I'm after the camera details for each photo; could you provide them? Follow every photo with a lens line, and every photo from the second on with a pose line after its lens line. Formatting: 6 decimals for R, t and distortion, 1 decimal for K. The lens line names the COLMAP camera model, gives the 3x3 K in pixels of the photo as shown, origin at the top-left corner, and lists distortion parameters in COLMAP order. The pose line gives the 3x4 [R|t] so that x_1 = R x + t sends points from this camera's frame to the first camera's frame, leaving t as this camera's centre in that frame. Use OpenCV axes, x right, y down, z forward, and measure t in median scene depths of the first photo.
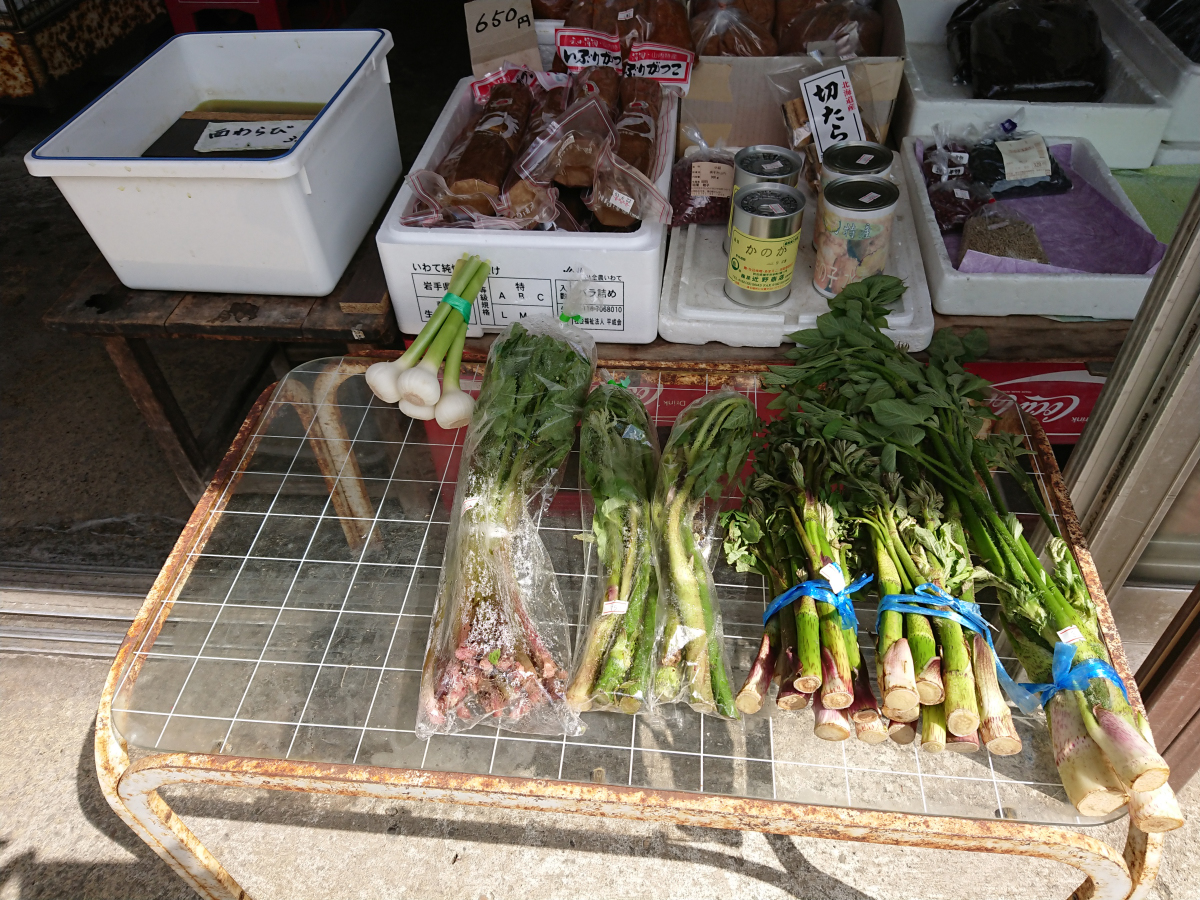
lens RADIAL K [[895.2, 0, 602.6], [0, 895.2, 452.4], [0, 0, 1]] dist [0.001795, -0.000076]
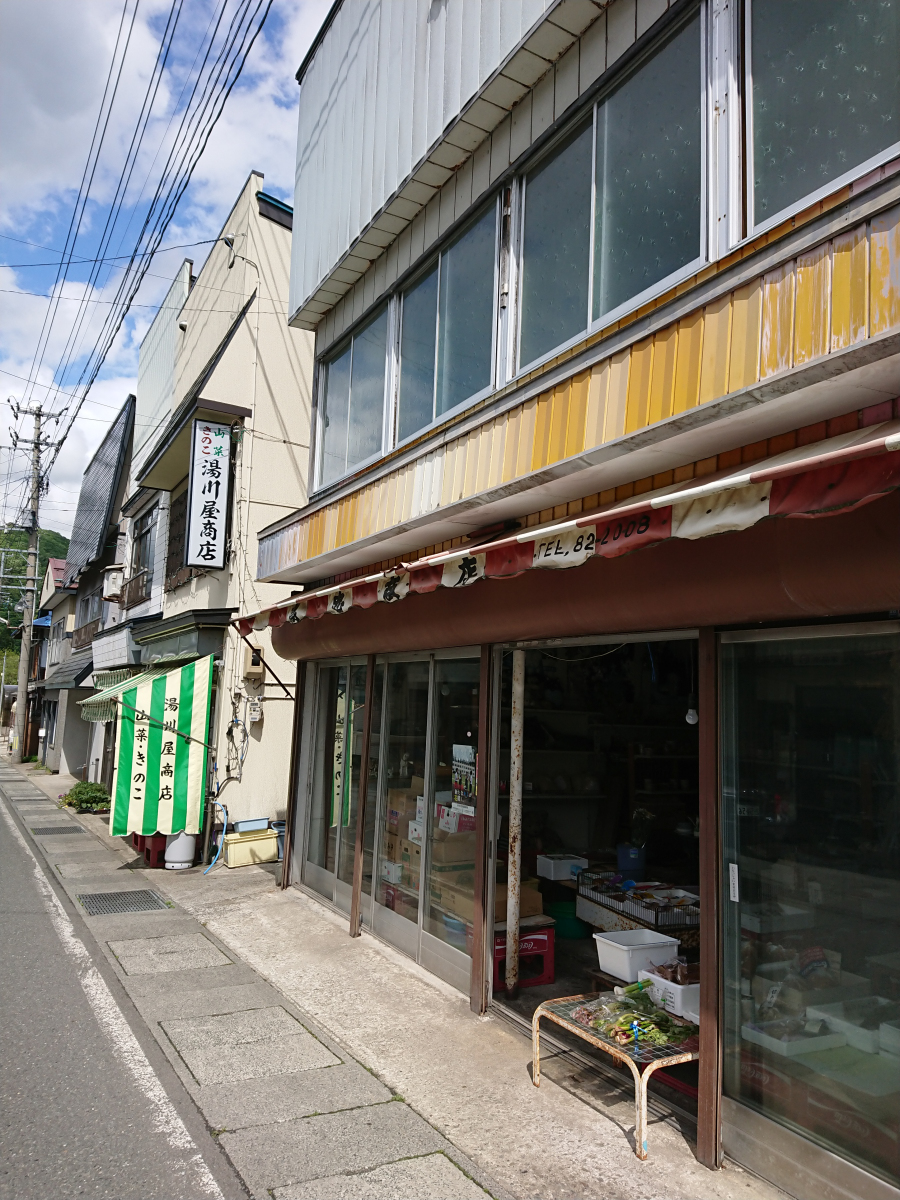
lens RADIAL K [[895.2, 0, 451.5], [0, 895.2, 603.5], [0, 0, 1]] dist [0.001795, -0.000076]
pose [[0.549002, -0.043186, -0.834705, 2.986152], [-0.618987, 0.650071, -0.440753, 1.103467], [0.561651, 0.758646, 0.330158, -2.370188]]
